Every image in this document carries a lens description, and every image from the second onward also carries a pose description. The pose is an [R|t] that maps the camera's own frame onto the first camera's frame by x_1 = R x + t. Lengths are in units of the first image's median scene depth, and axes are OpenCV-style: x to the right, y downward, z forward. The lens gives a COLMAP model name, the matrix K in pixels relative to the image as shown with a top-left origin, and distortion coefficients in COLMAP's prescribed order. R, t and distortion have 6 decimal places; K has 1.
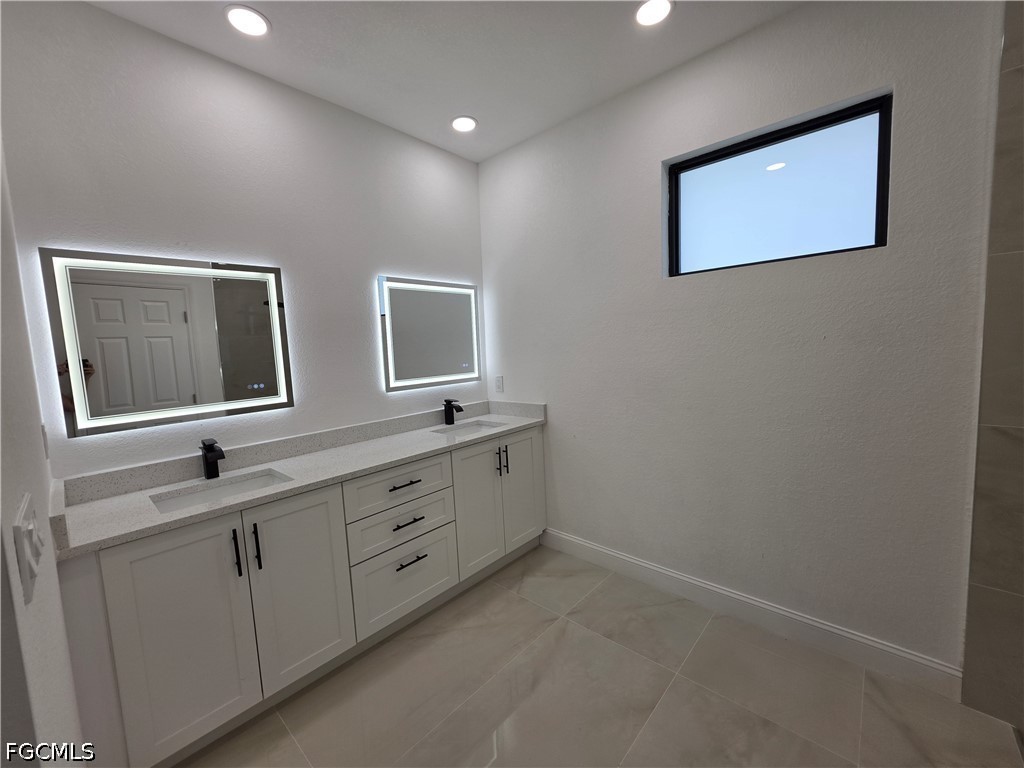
lens RADIAL K [[410.9, 0, 518.4], [0, 410.9, 380.7], [0, 0, 1]] dist [-0.001335, 0.000046]
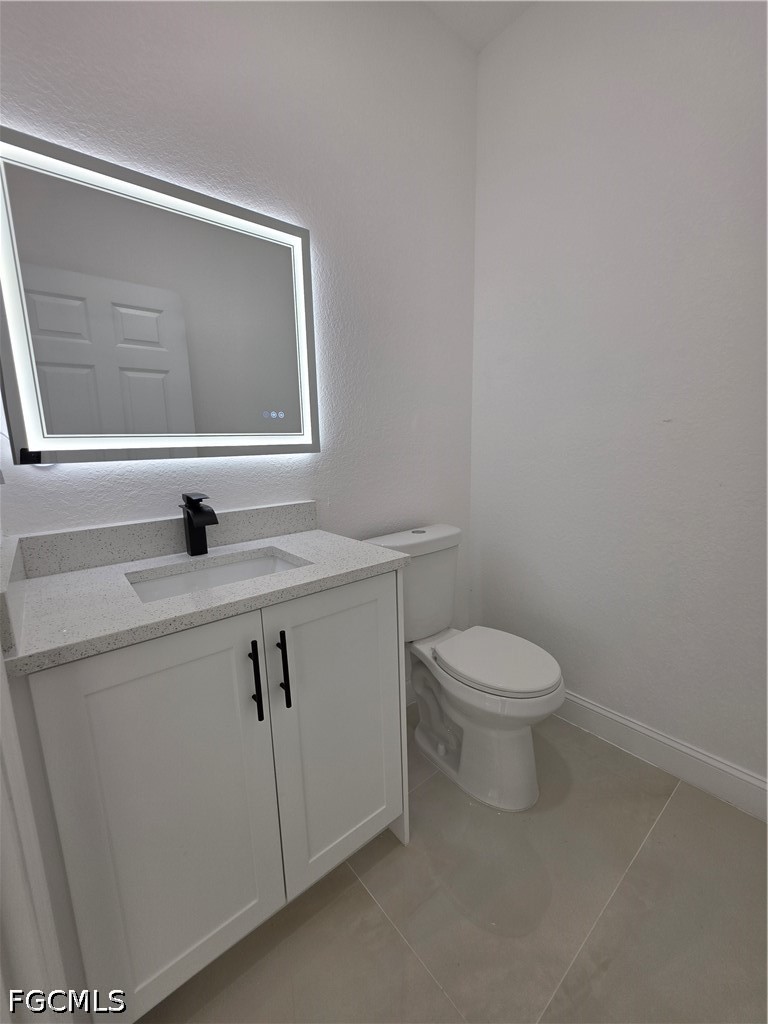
lens RADIAL K [[425.2, 0, 386.9], [0, 425.2, 497.3], [0, 0, 1]] dist [-0.000768, -0.000282]
pose [[0.989946, 0.045637, -0.133878, -0.342360], [-0.040294, 0.998290, 0.042347, 0.098557], [0.135582, -0.036527, 0.990093, 0.338526]]
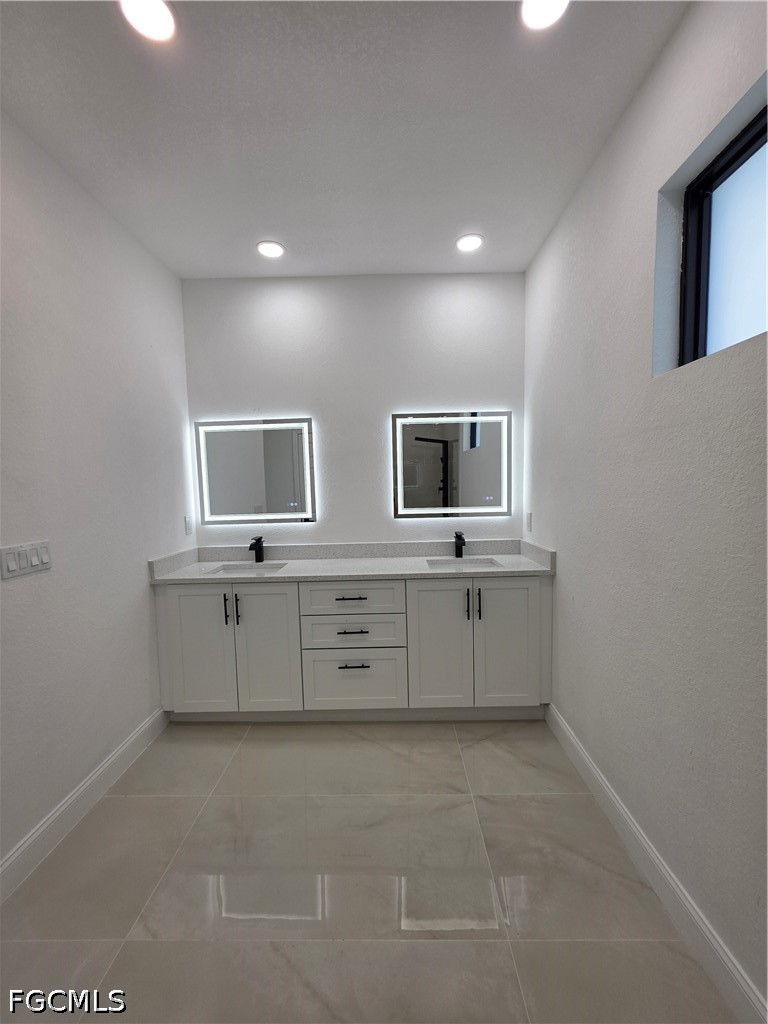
lens RADIAL K [[416.4, 0, 384.0], [0, 416.4, 512.0], [0, 0, 1]] dist [0.000718, 0.000141]
pose [[0.660736, 0.079060, -0.746443, 0.587297], [-0.072940, 0.996494, 0.040979, -0.038296], [0.747066, 0.027369, 0.664186, 0.265502]]
